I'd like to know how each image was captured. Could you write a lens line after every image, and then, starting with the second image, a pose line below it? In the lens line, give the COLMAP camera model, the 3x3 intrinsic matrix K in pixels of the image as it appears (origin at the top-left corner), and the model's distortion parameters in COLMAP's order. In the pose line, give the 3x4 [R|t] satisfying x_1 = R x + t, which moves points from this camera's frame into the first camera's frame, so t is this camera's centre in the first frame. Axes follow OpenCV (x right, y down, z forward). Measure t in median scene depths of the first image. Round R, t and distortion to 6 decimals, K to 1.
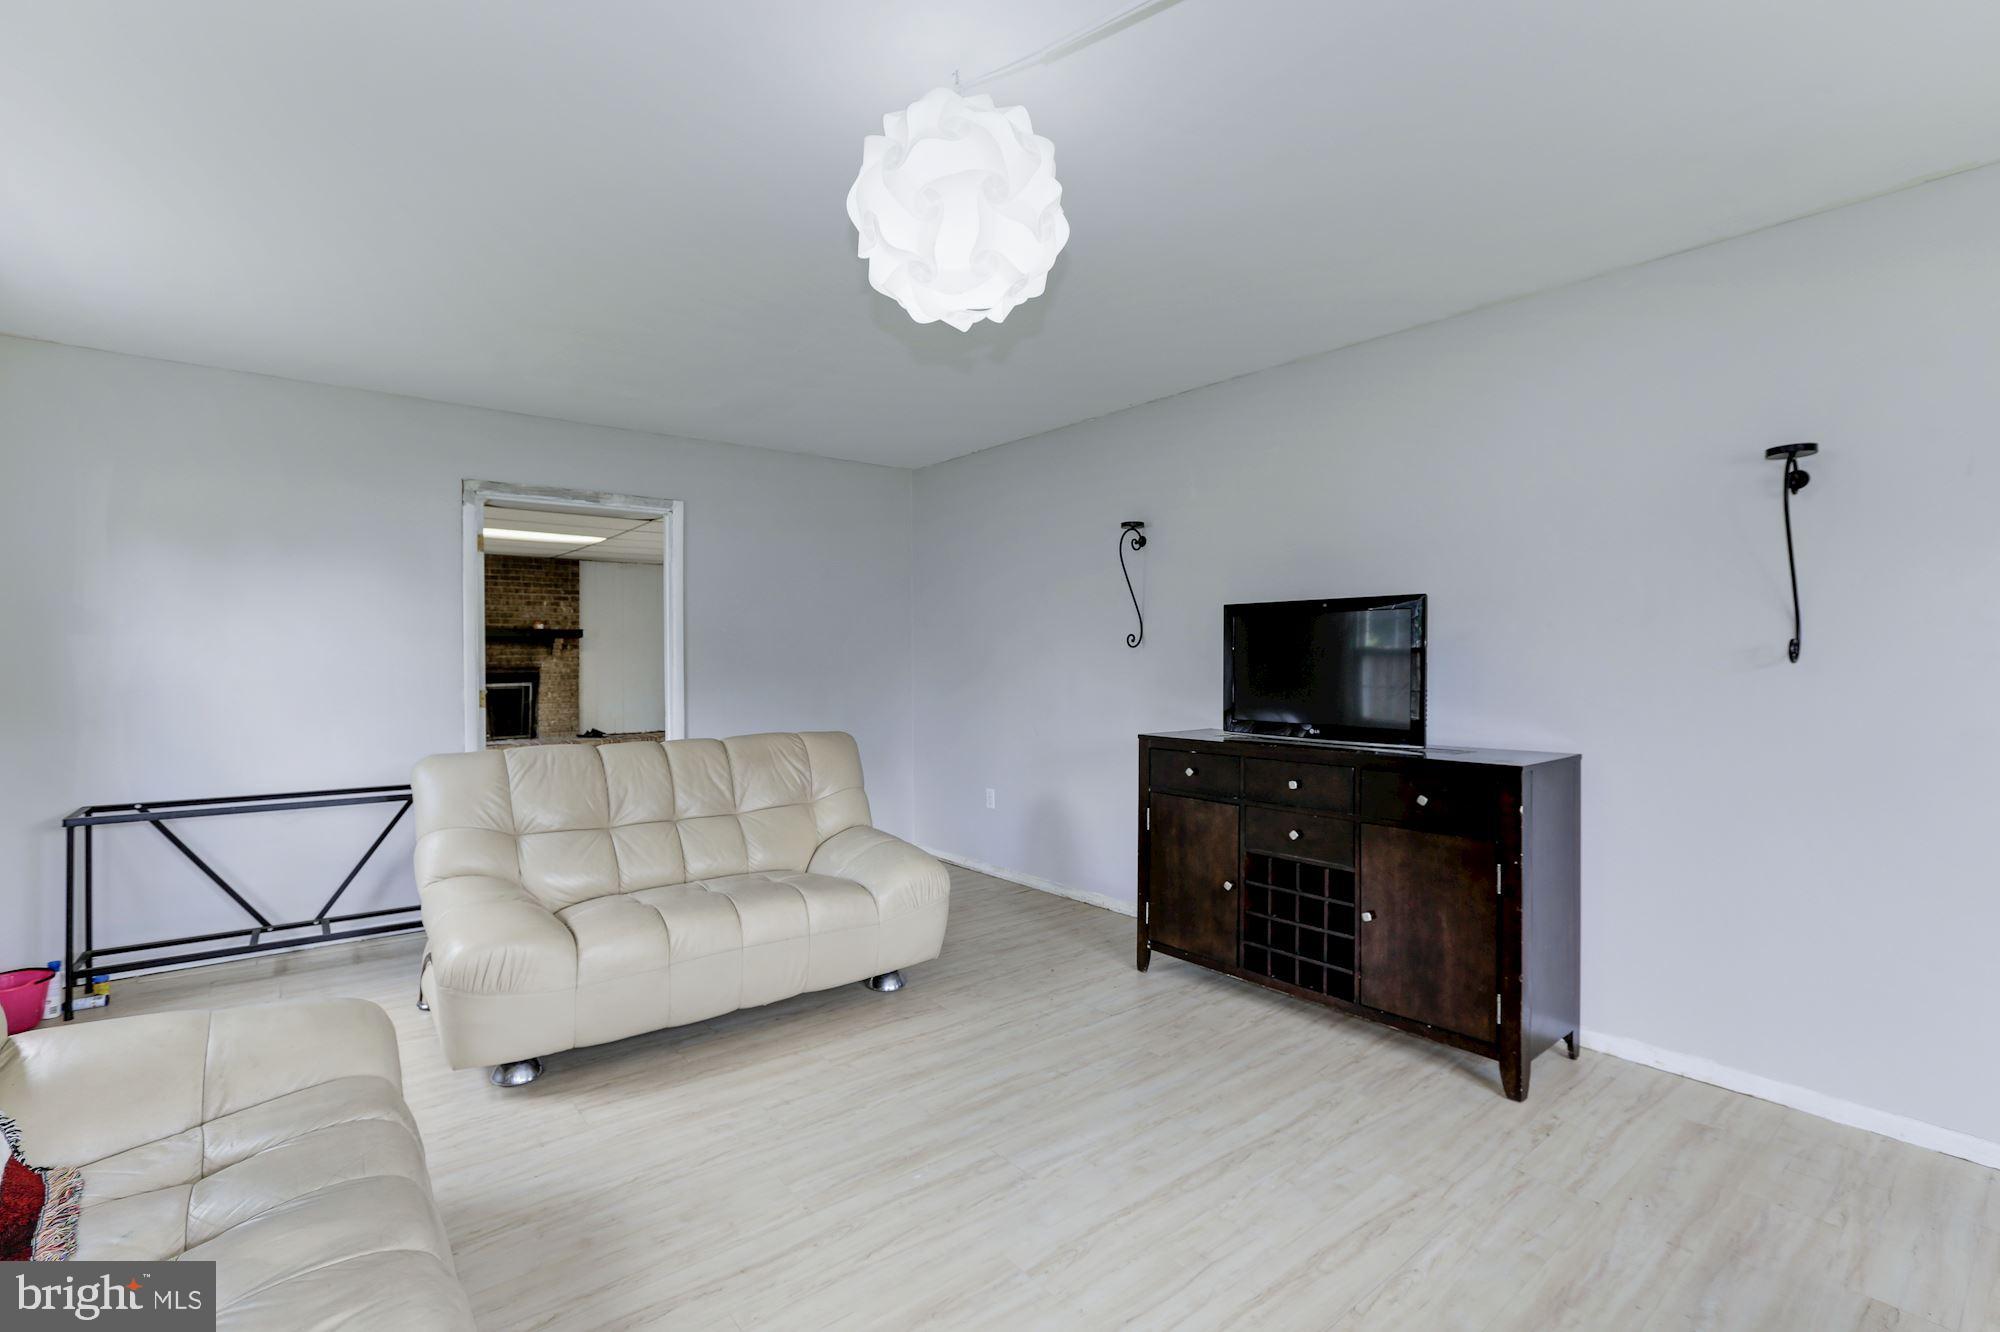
lens RADIAL K [[909.1, 0, 982.6], [0, 909.1, 673.1], [0, 0, 1]] dist [-0.034820, 0.014265]
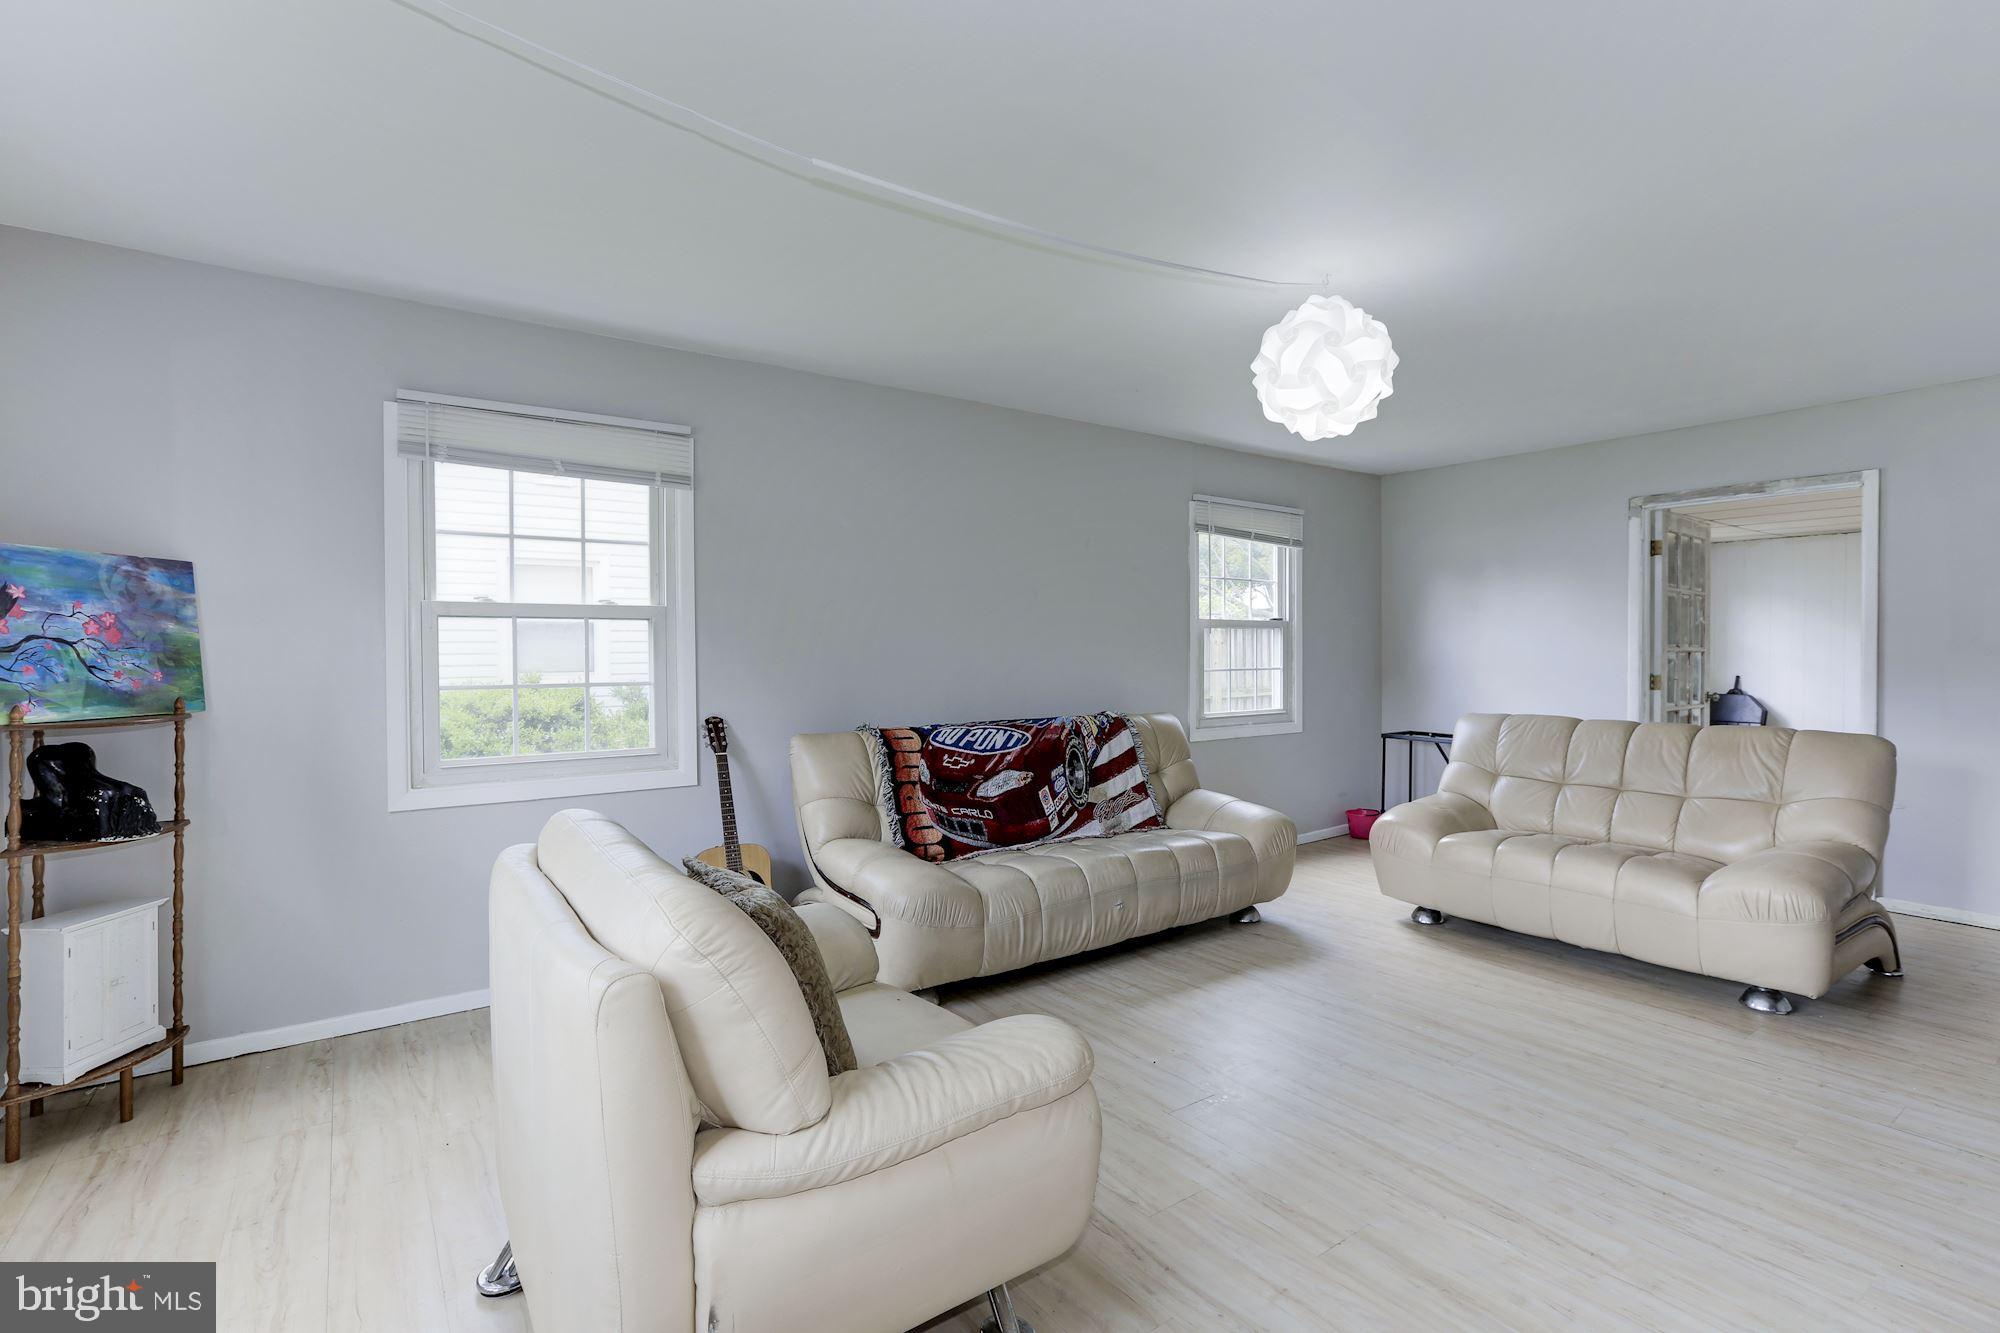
lens RADIAL K [[909.1, 0, 1010.6], [0, 909.1, 670.1], [0, 0, 1]] dist [-0.034820, 0.014265]
pose [[-0.038358, 0.027574, -0.998884, 0.248813], [-0.013132, 0.999519, 0.028096, -0.003090], [0.999178, 0.014195, -0.037978, 0.080934]]
